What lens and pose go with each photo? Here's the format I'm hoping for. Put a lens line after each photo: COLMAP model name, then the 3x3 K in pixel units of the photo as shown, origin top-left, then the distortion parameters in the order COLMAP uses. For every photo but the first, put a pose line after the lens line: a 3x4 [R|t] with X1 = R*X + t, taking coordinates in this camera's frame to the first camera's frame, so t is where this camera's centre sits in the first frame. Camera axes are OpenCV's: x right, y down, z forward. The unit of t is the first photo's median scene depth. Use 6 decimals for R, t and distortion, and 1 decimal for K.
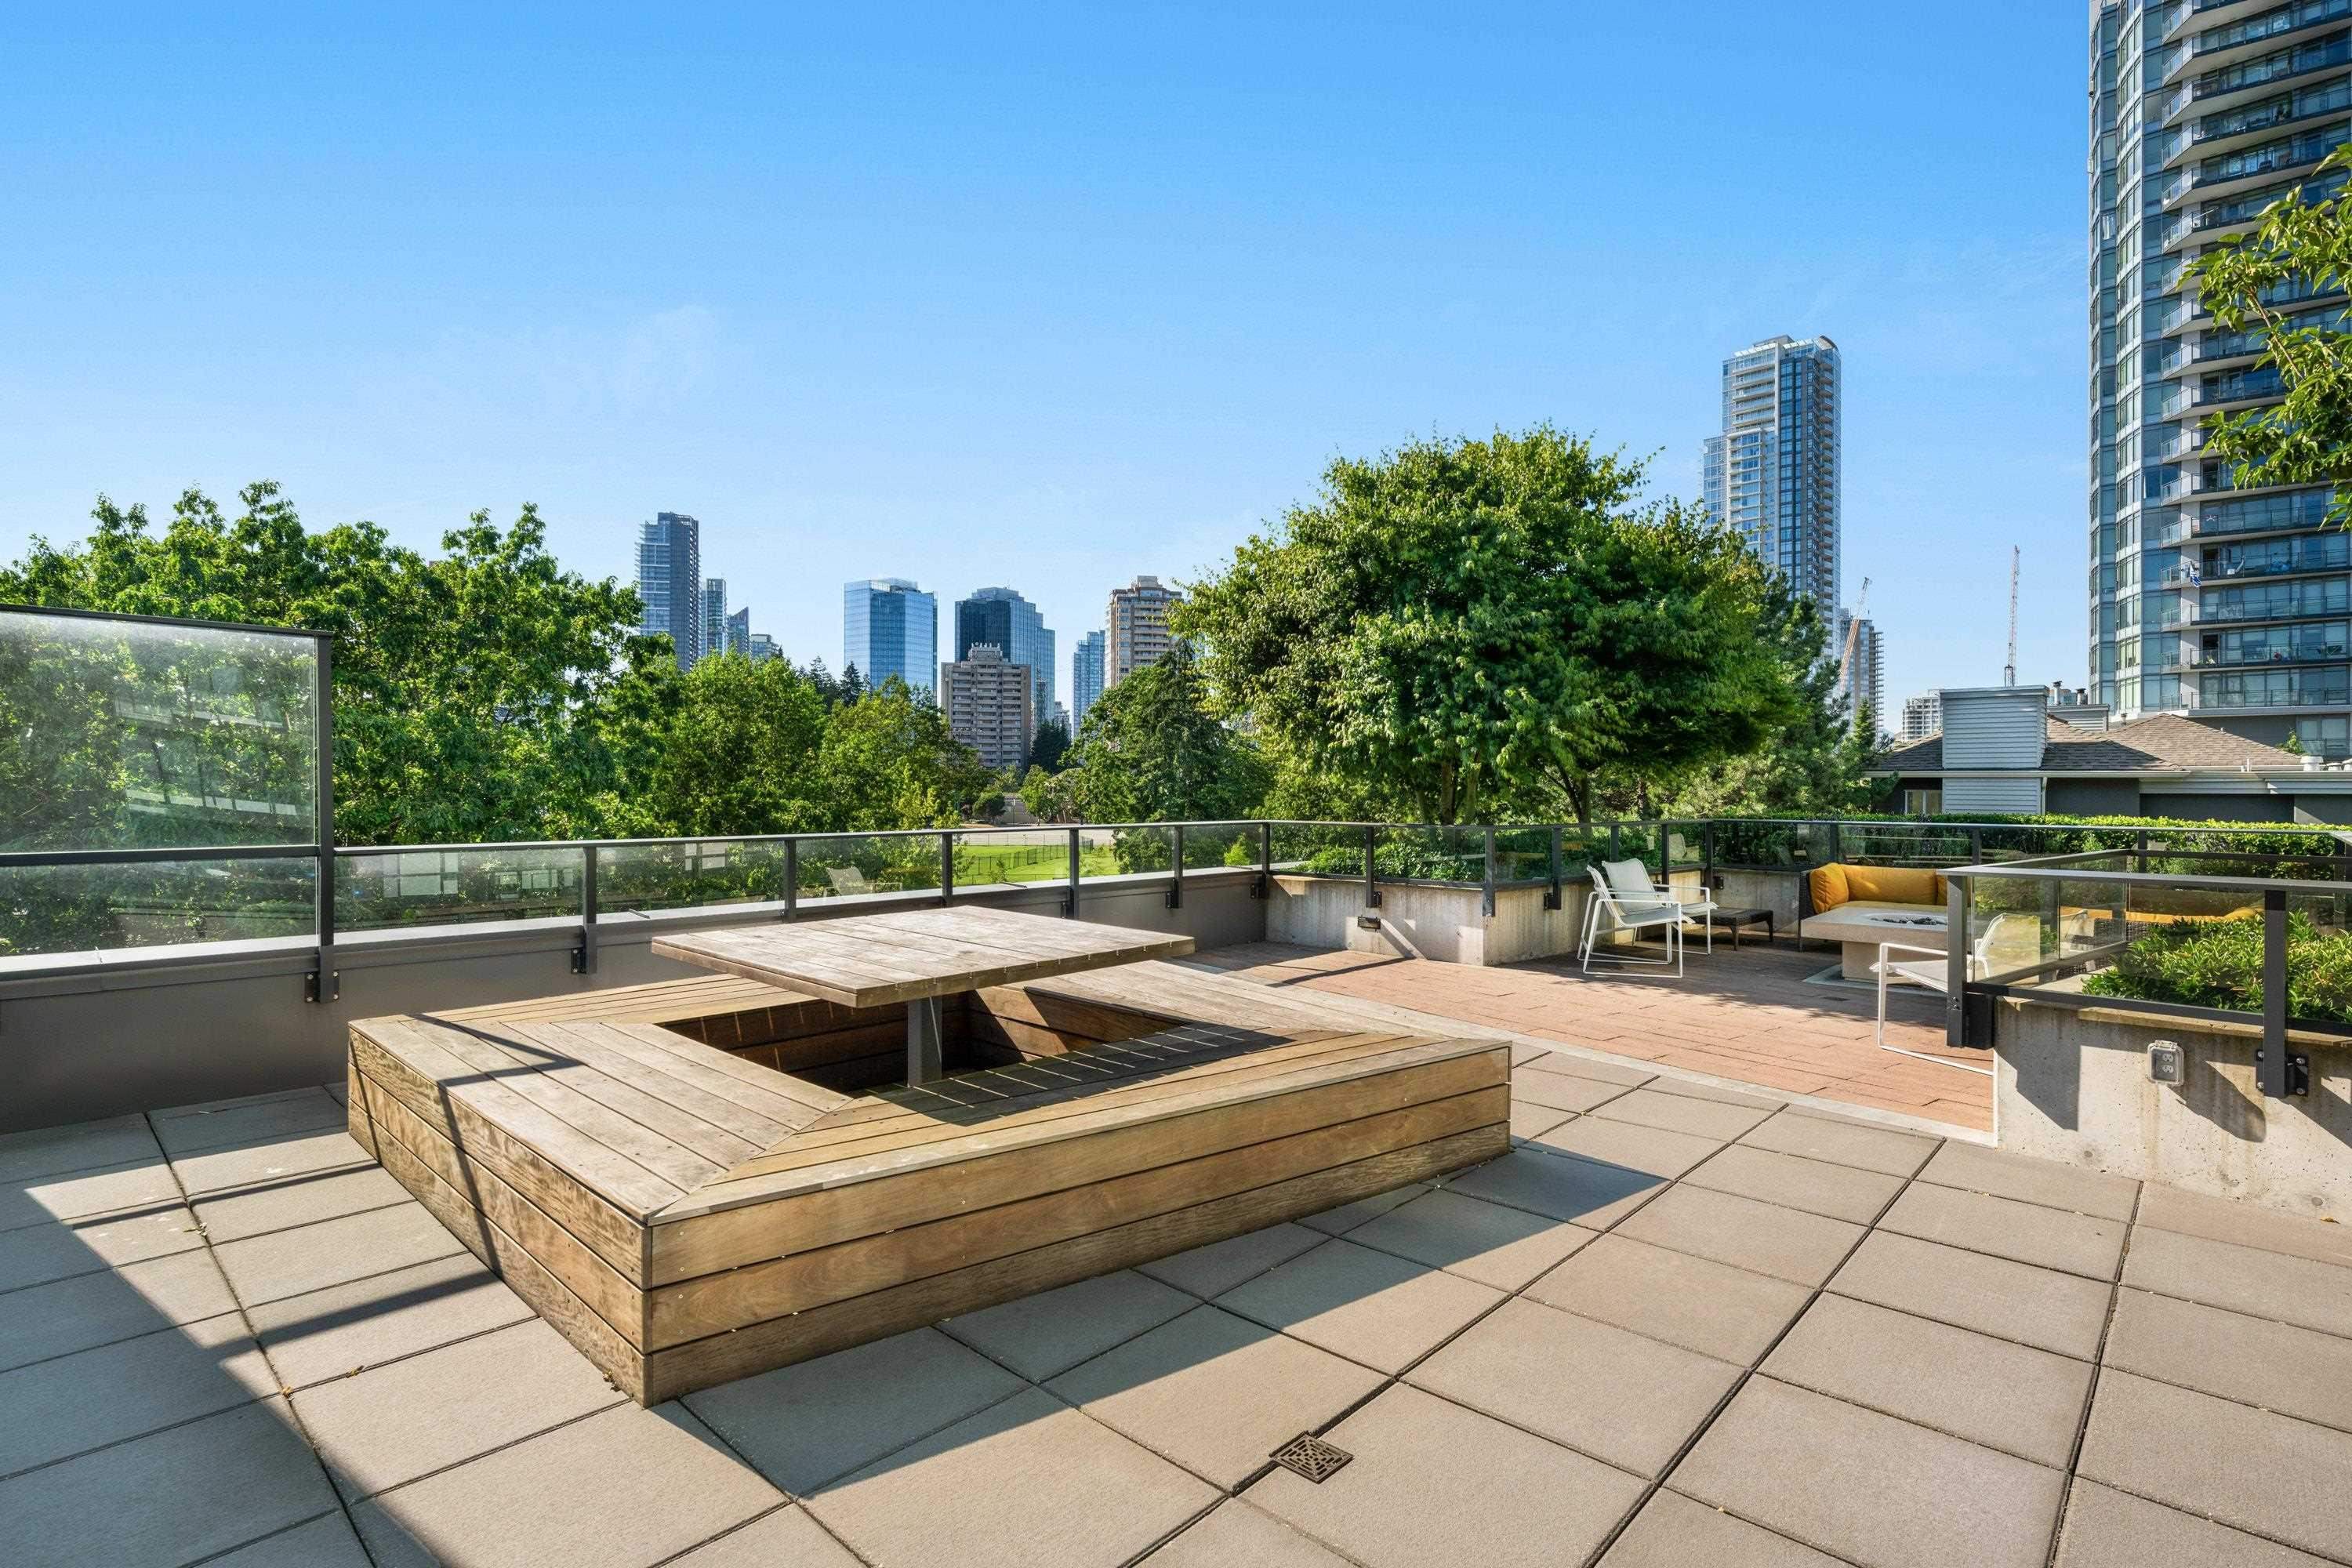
lens RADIAL K [[1136.0, 0, 1176.0], [0, 1136.0, 784.0], [0, 0, 1]] dist [0.000280, 0.000015]
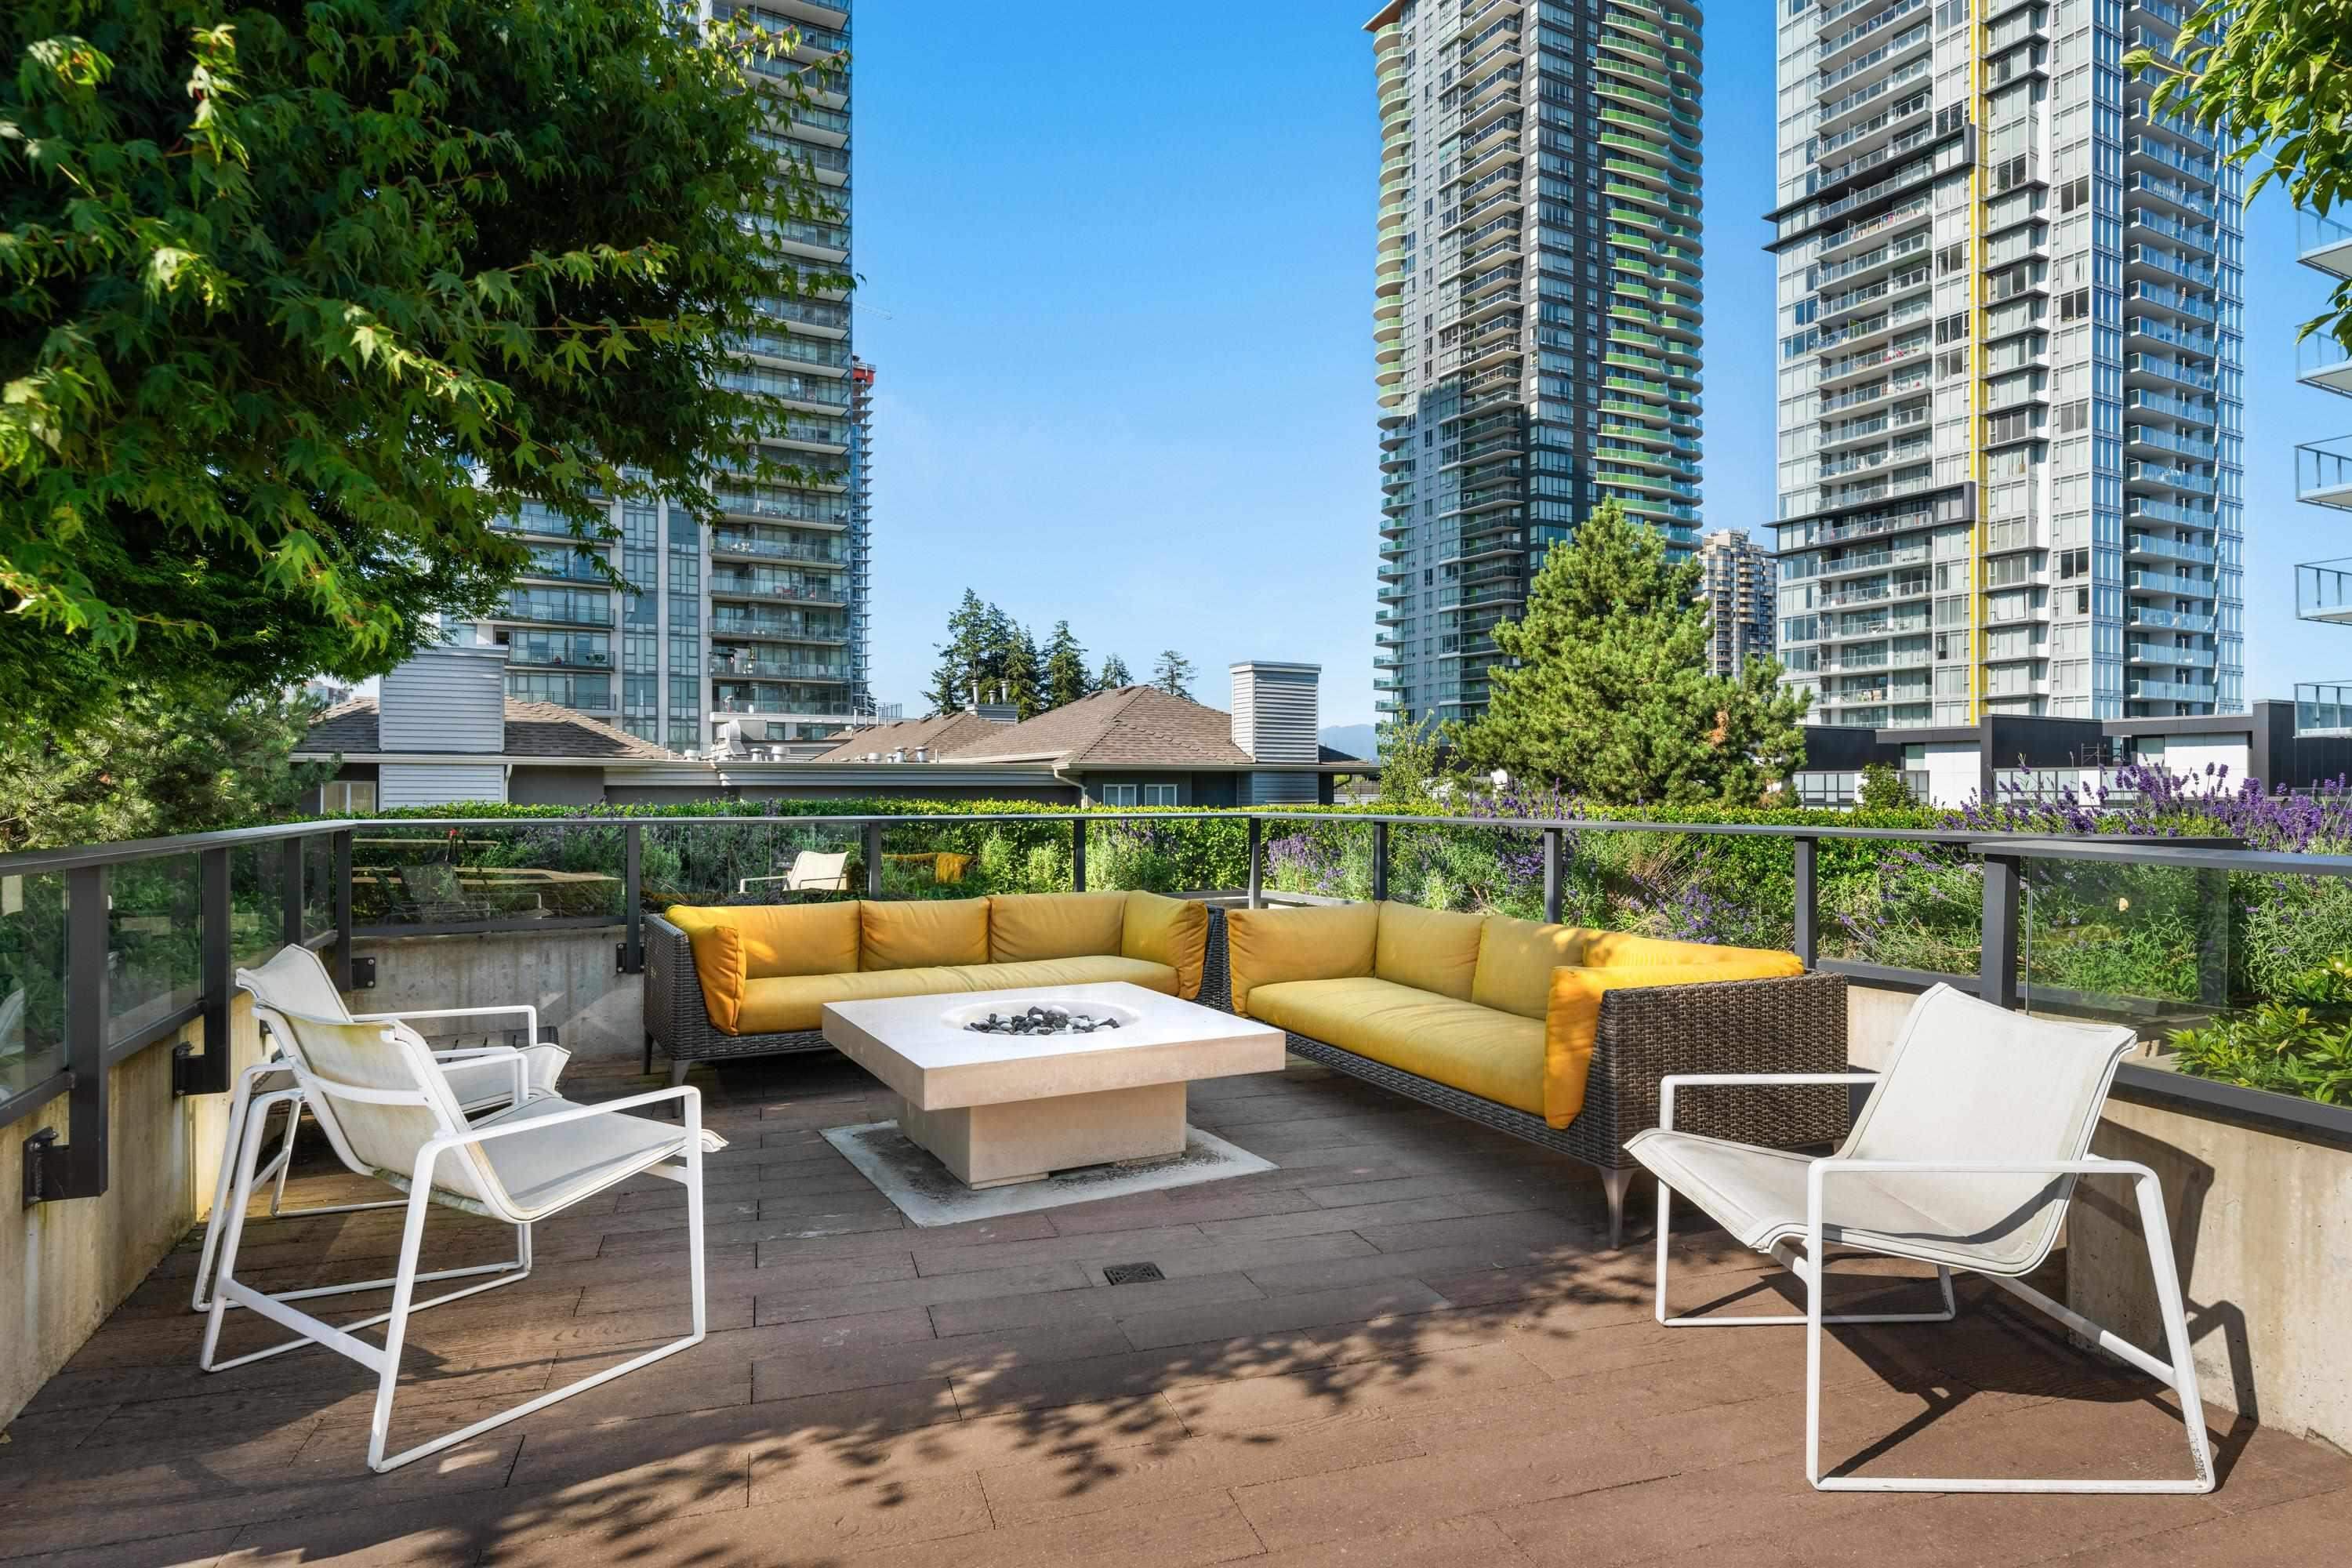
lens RADIAL K [[1299.0, 0, 1176.0], [0, 1299.0, 784.0], [0, 0, 1]] dist [-0.000598, -0.000234]
pose [[0.309806, 0.003448, 0.950794, 0.061266], [-0.002745, 0.999992, -0.002732, 0.008905], [-0.950796, -0.001764, 0.309813, 0.296400]]
